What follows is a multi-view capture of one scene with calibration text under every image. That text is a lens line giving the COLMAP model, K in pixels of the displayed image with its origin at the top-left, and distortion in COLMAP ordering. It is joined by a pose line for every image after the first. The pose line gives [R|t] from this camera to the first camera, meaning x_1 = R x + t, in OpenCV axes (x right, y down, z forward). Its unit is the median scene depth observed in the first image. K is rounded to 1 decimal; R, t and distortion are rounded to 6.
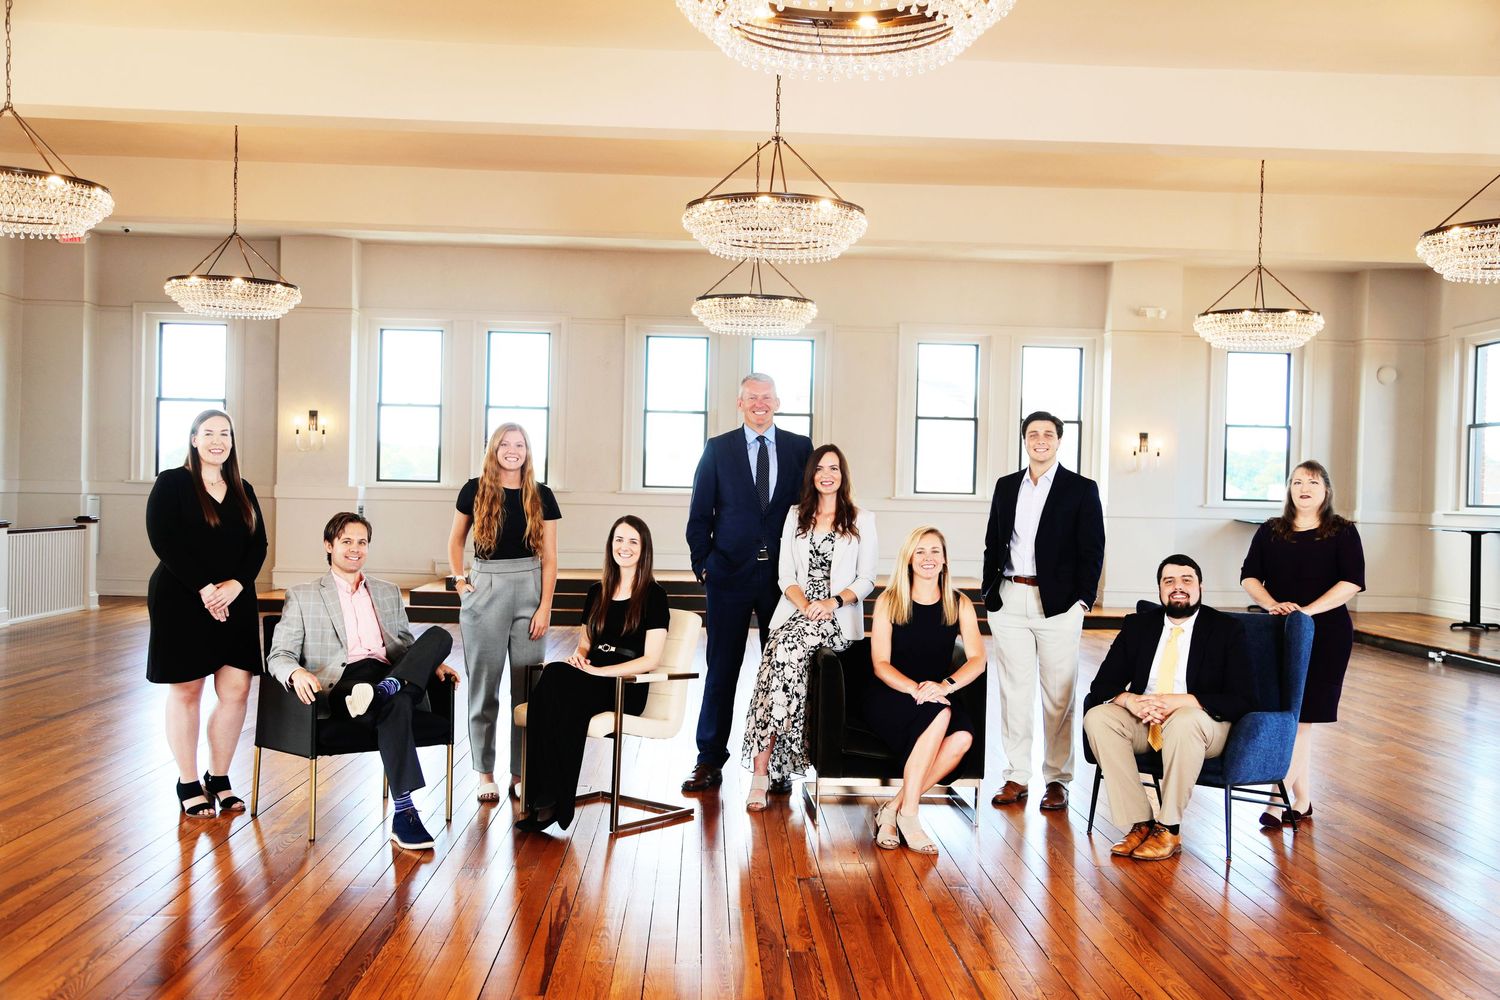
lens RADIAL K [[1503.8, 0, 750.0], [0, 1503.8, 500.0], [0, 0, 1]] dist [0.002883, 0.002567]
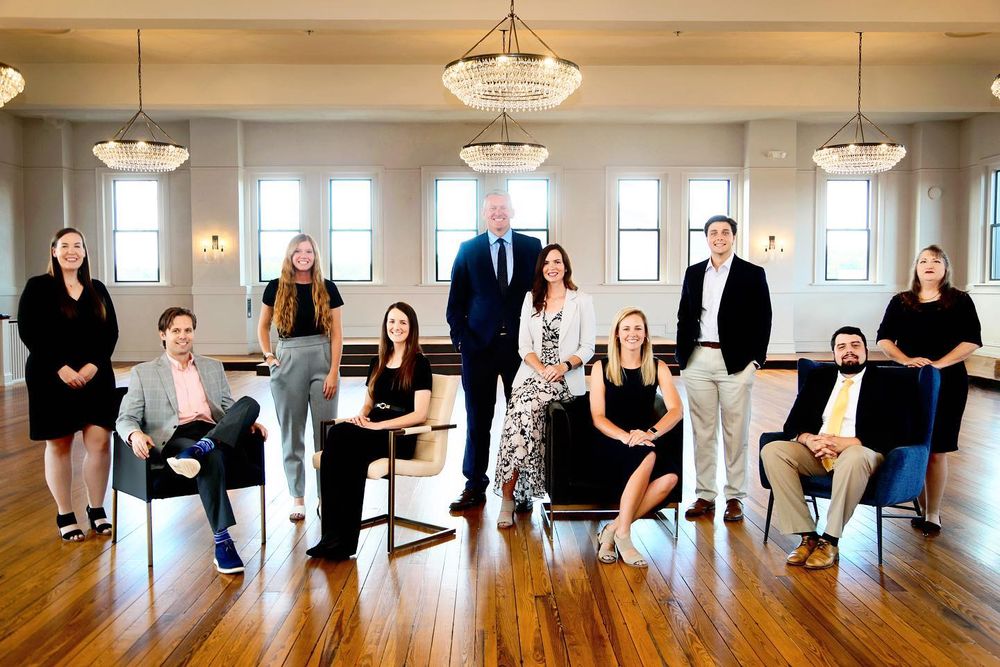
lens RADIAL K [[1002.5, 0, 500.0], [0, 1002.5, 333.5], [0, 0, 1]] dist [0.002883, 0.002567]
pose [[0.999646, -0.024857, -0.009489, 0.012761], [0.025260, 0.998666, 0.045028, 0.000576], [0.008357, -0.045252, 0.998941, 0.149949]]
